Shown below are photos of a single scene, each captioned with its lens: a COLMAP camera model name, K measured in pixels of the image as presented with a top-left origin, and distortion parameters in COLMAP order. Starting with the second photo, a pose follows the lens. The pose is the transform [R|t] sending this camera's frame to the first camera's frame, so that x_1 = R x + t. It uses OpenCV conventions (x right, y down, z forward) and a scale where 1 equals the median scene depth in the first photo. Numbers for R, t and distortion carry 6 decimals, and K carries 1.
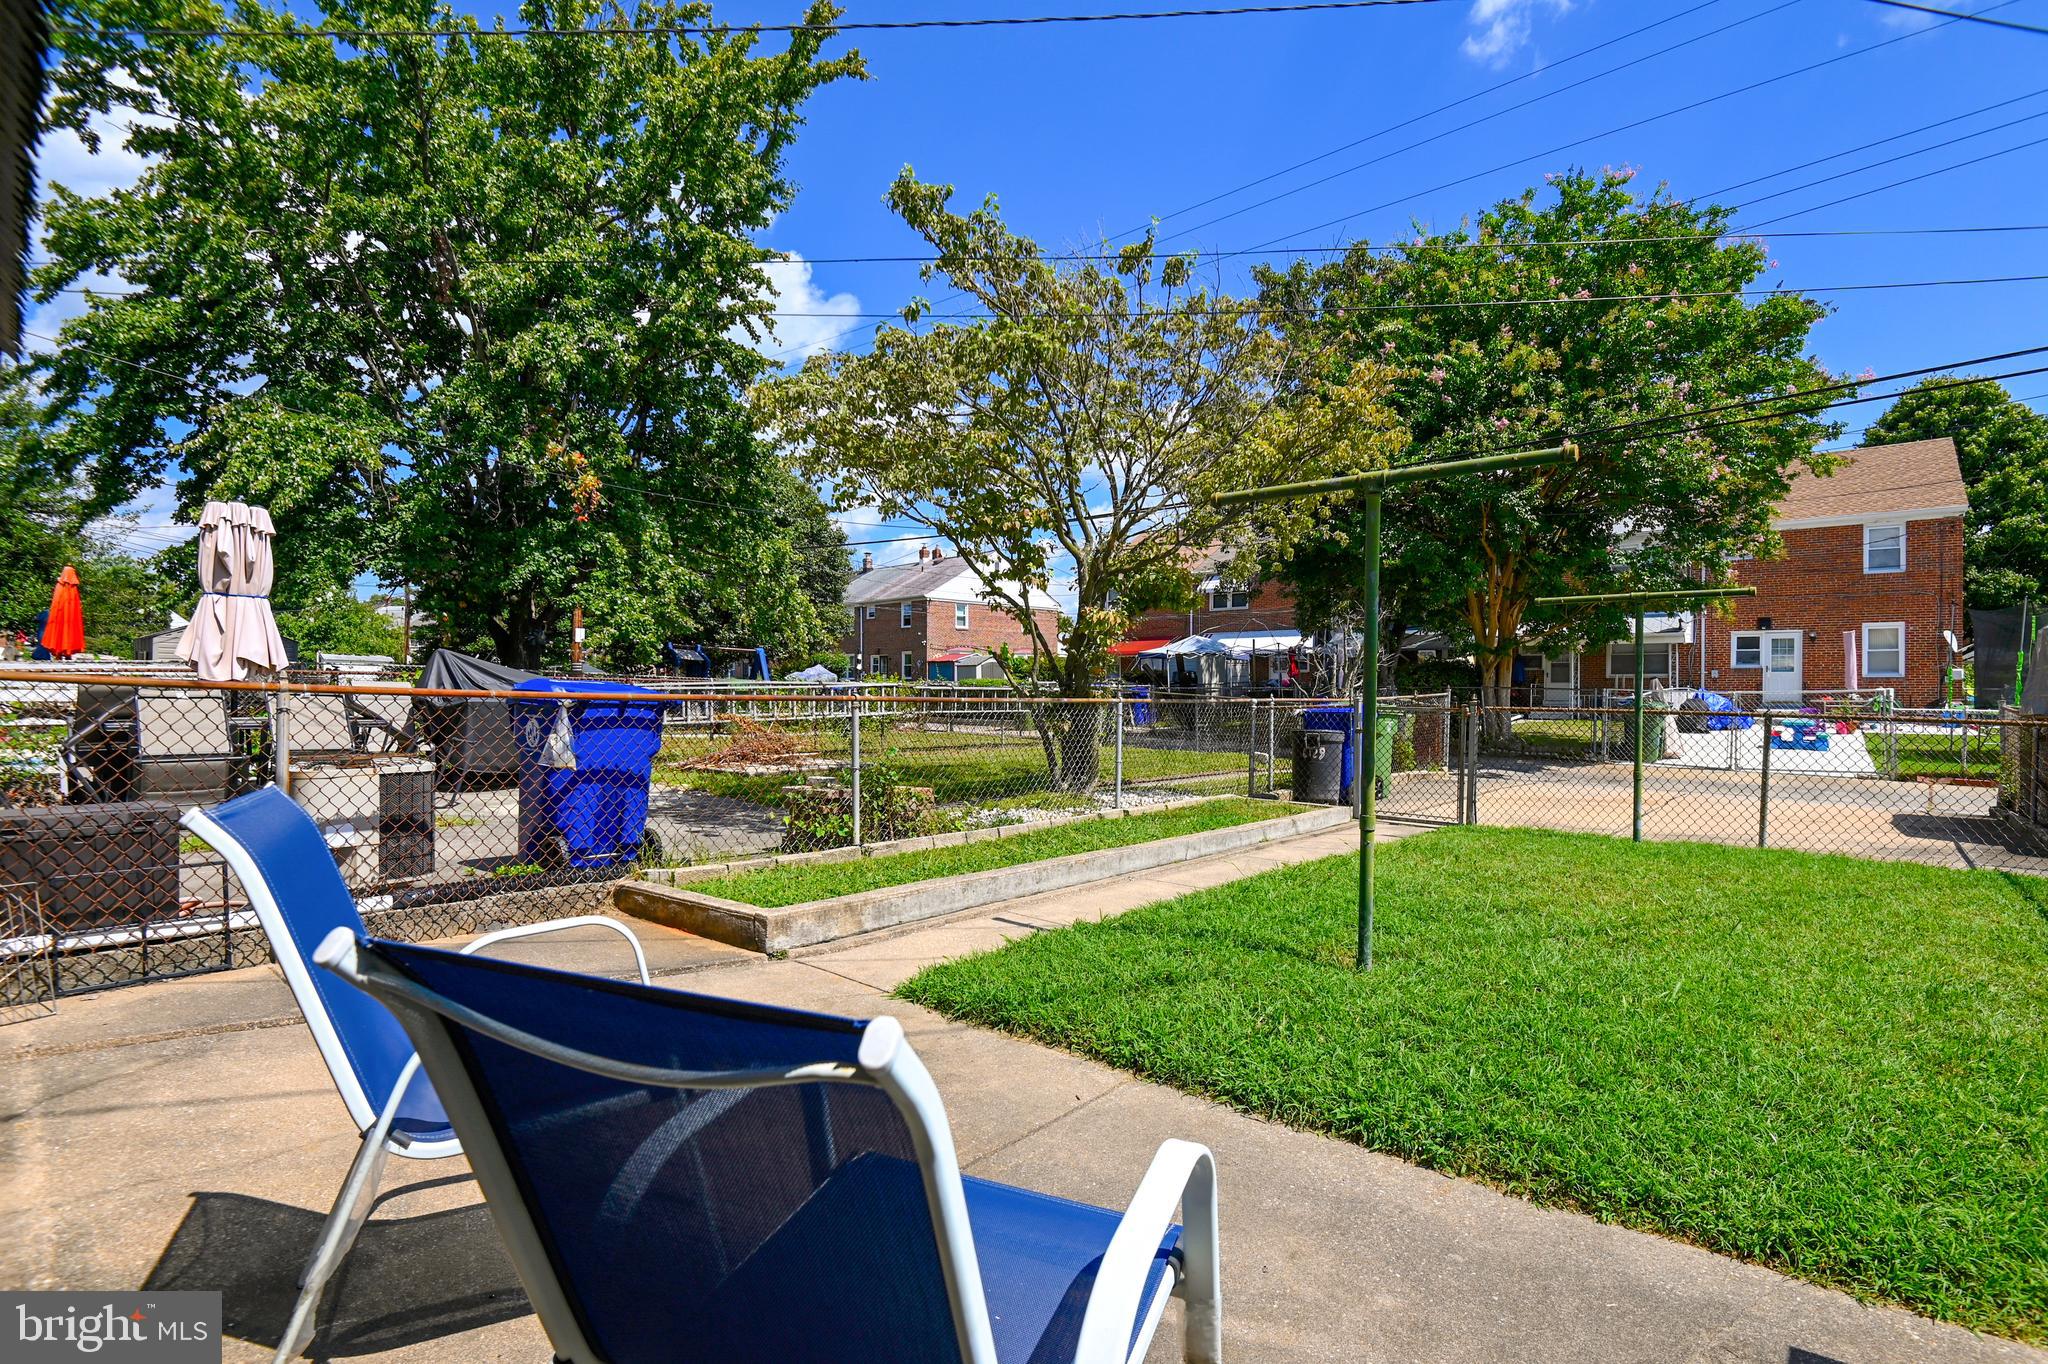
lens RADIAL K [[977.9, 0, 970.4], [0, 977.9, 679.3], [0, 0, 1]] dist [0.010672, -0.020702]
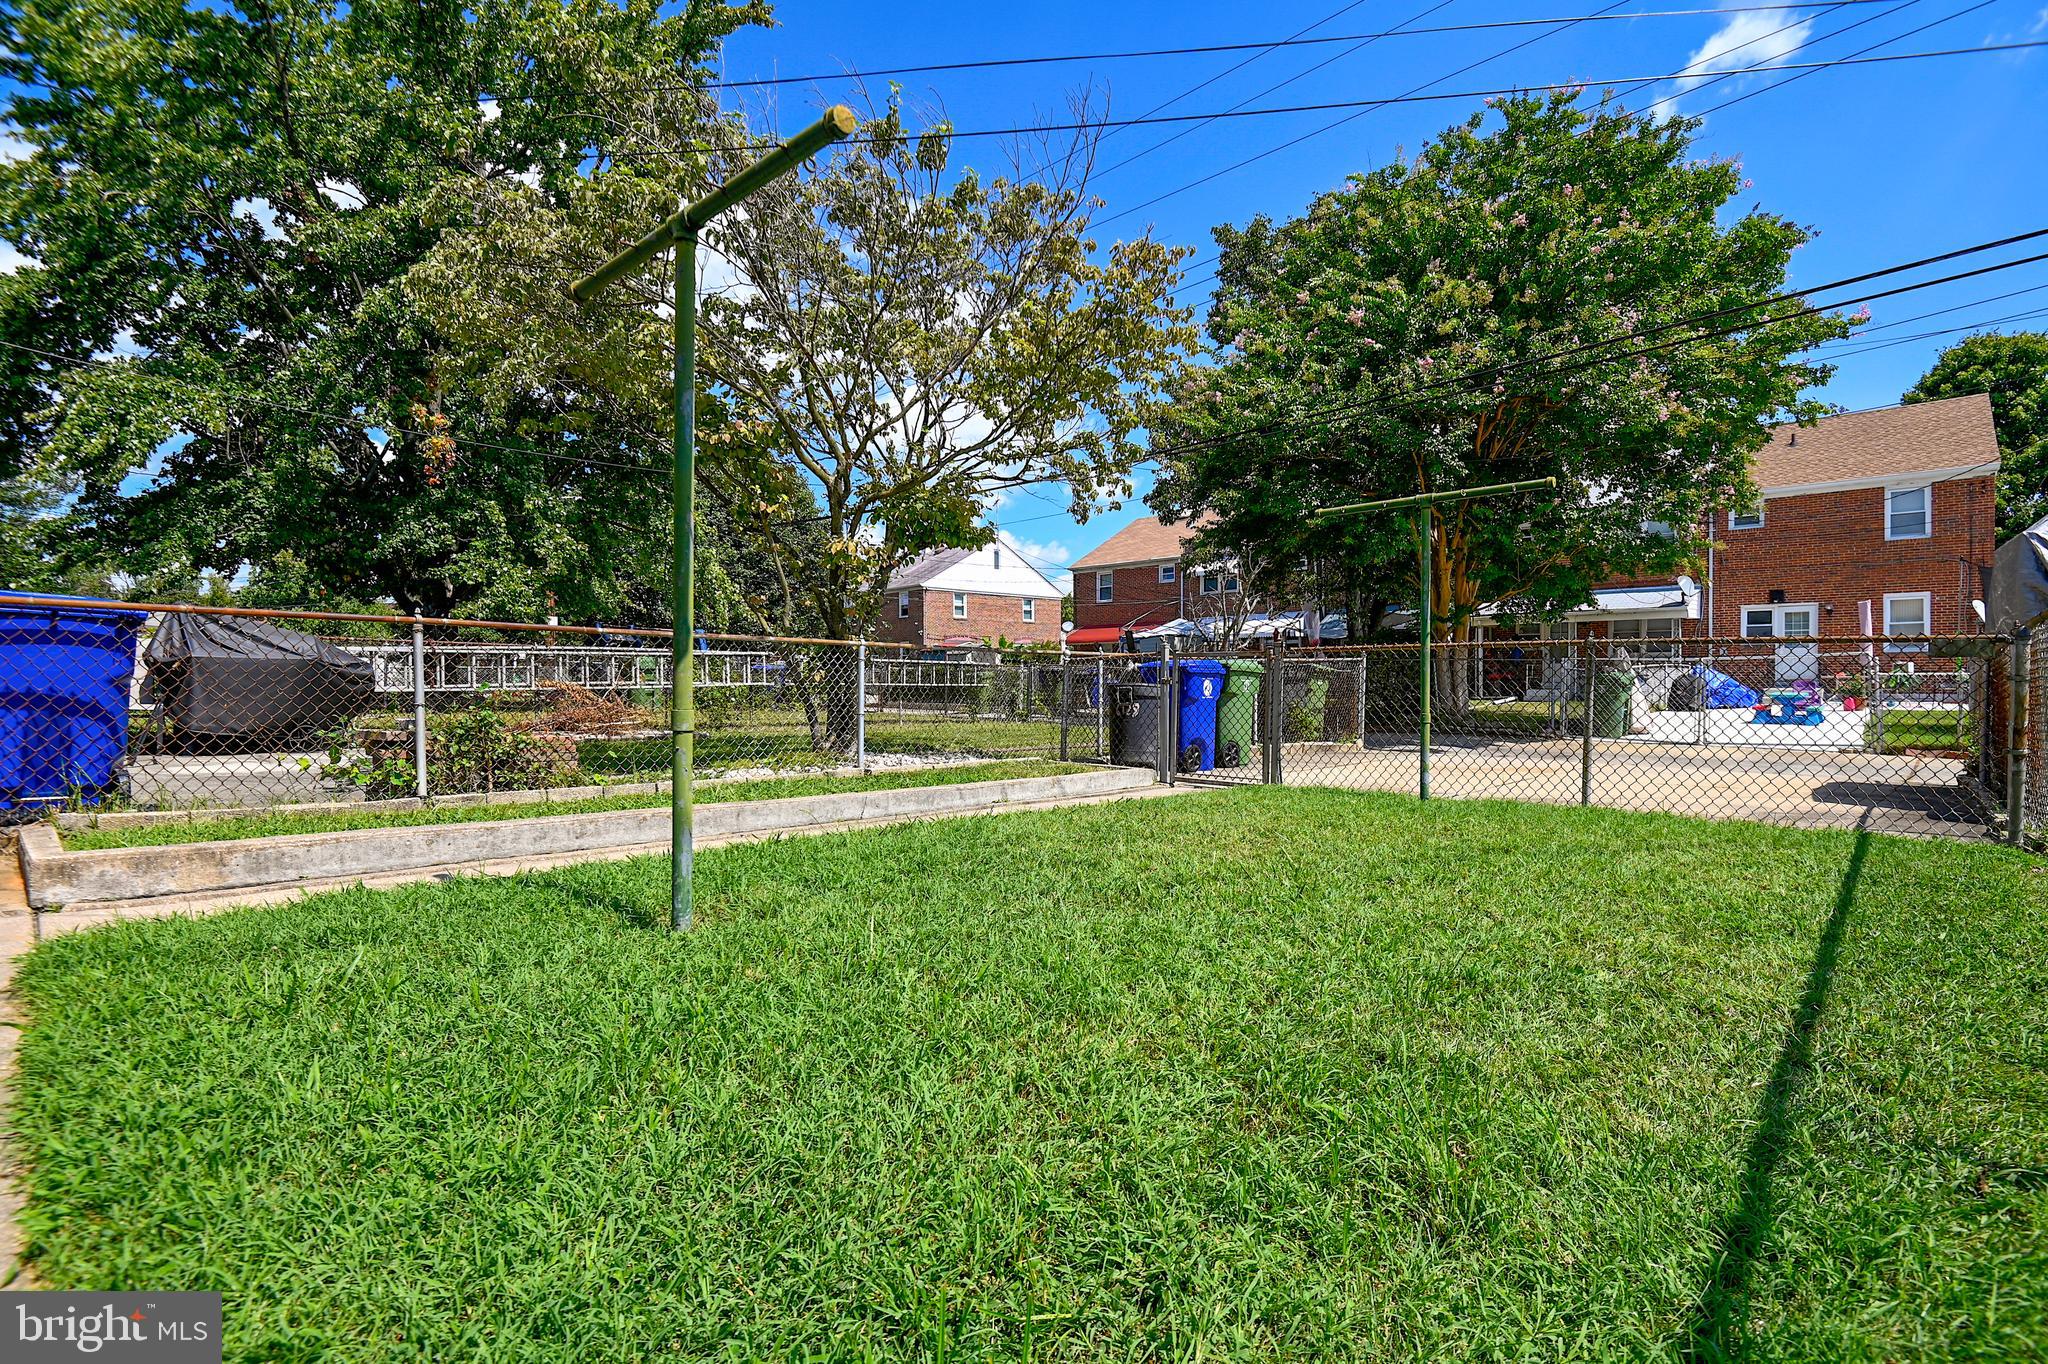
lens RADIAL K [[947.5, 0, 1023.0], [0, 947.5, 688.8], [0, 0, 1]] dist [0.008370, -0.016337]
pose [[0.999081, -0.006008, -0.042437, 0.188960], [0.006132, 0.999977, 0.002806, 0.034663], [0.042419, -0.003064, 0.999095, 0.094348]]
